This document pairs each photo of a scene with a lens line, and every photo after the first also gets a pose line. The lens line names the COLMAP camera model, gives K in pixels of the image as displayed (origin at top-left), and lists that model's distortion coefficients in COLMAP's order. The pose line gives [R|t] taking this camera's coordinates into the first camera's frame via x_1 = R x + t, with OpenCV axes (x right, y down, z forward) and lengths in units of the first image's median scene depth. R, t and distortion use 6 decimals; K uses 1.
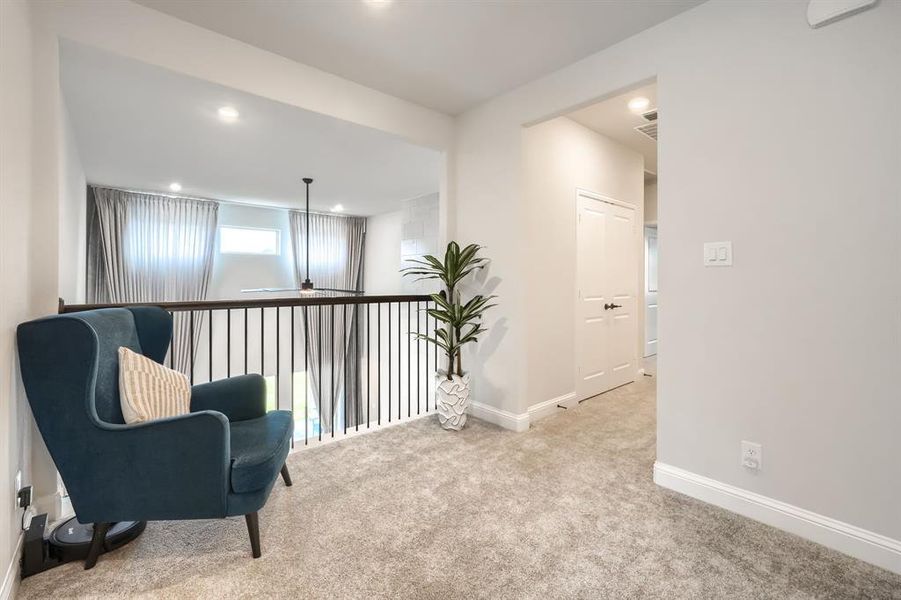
lens RADIAL K [[390.4, 0, 450.7], [0, 390.4, 281.7], [0, 0, 1]] dist [0.000331, 0.000122]
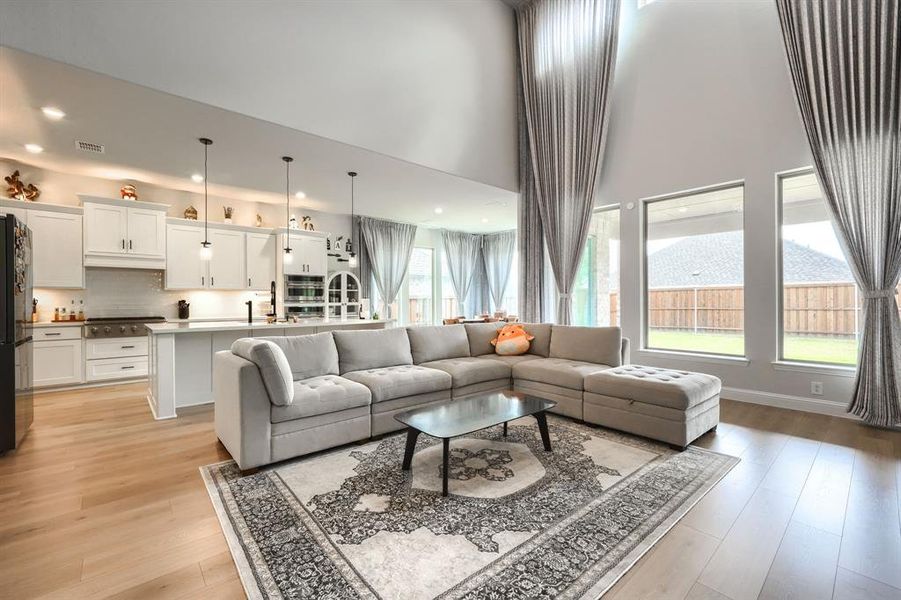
lens RADIAL K [[382.0, 0, 450.5], [0, 382.0, 300.0], [0, 0, 1]] dist [-0.000450, 0.000246]
pose [[-0.001098, -0.001423, -0.999998, 0.071610], [0.002978, 0.999995, -0.001426, 0.430890], [0.999995, -0.002979, -0.001094, 0.674320]]
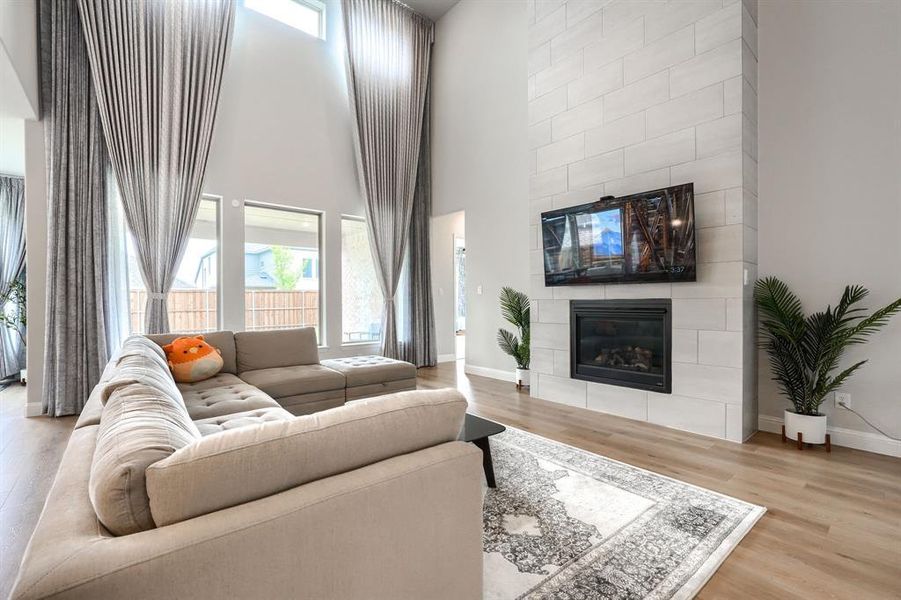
lens RADIAL K [[387.6, 0, 415.7], [0, 387.6, 303.2], [0, 0, 1]] dist [-0.009636, 0.000014]
pose [[0.997856, -0.004362, -0.065307, -0.257513], [0.004560, 0.999985, 0.002878, 0.432349], [0.065294, -0.003169, 0.997861, 0.362596]]
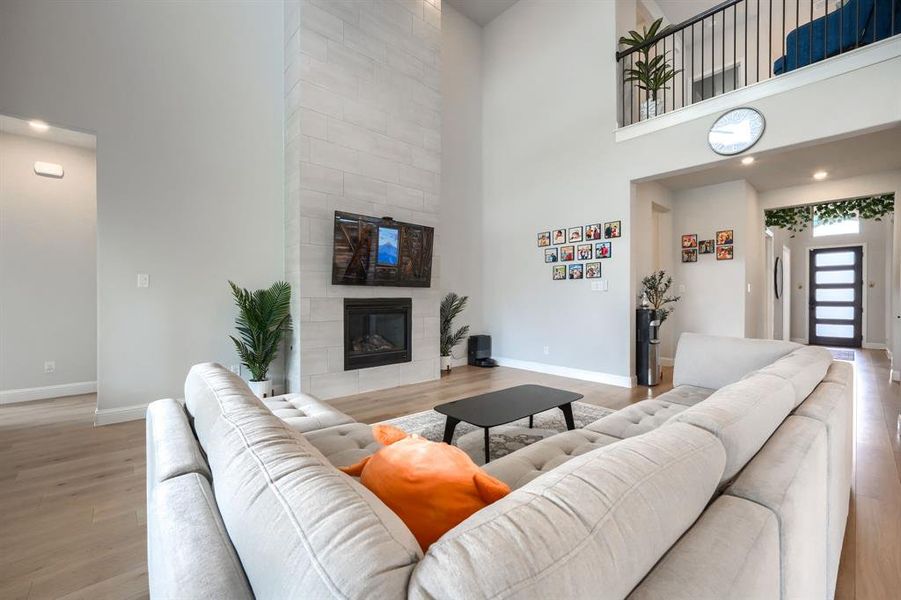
lens RADIAL K [[370.6, 0, 449.0], [0, 370.6, 302.5], [0, 0, 1]] dist [-0.019137, 0.000123]
pose [[-0.001493, -0.012409, 0.999922, -0.636592], [0.001098, 0.999922, 0.012410, 0.429806], [-0.999998, 0.001117, -0.001479, 0.762324]]
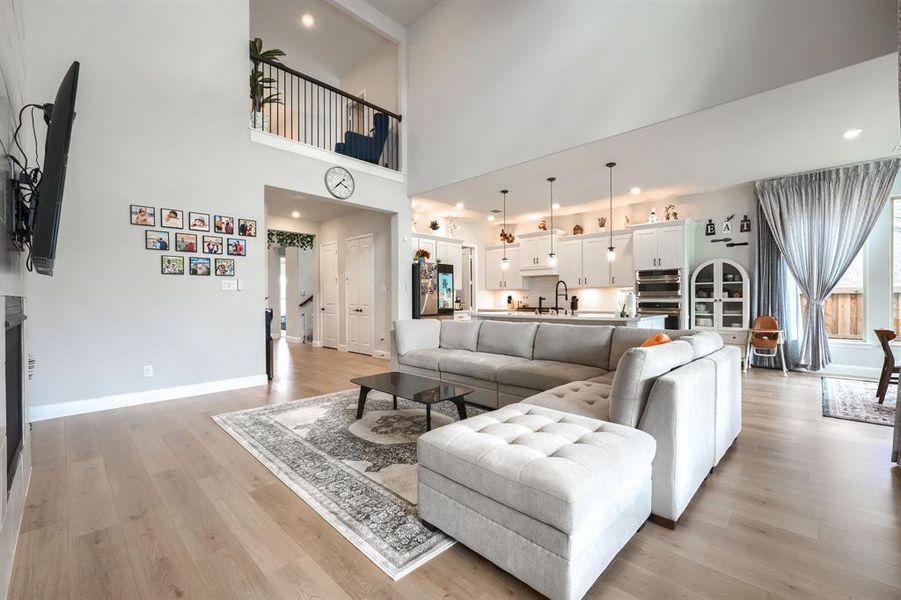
lens RADIAL K [[374.4, 0, 450.5], [0, 374.4, 300.0], [0, 0, 1]] dist [-0.001771, -0.000050]
pose [[-0.996572, 0.005222, -0.082570, -0.291760], [0.004799, 0.999974, 0.005315, 0.432079], [0.082596, 0.004901, -0.996571, 1.131208]]
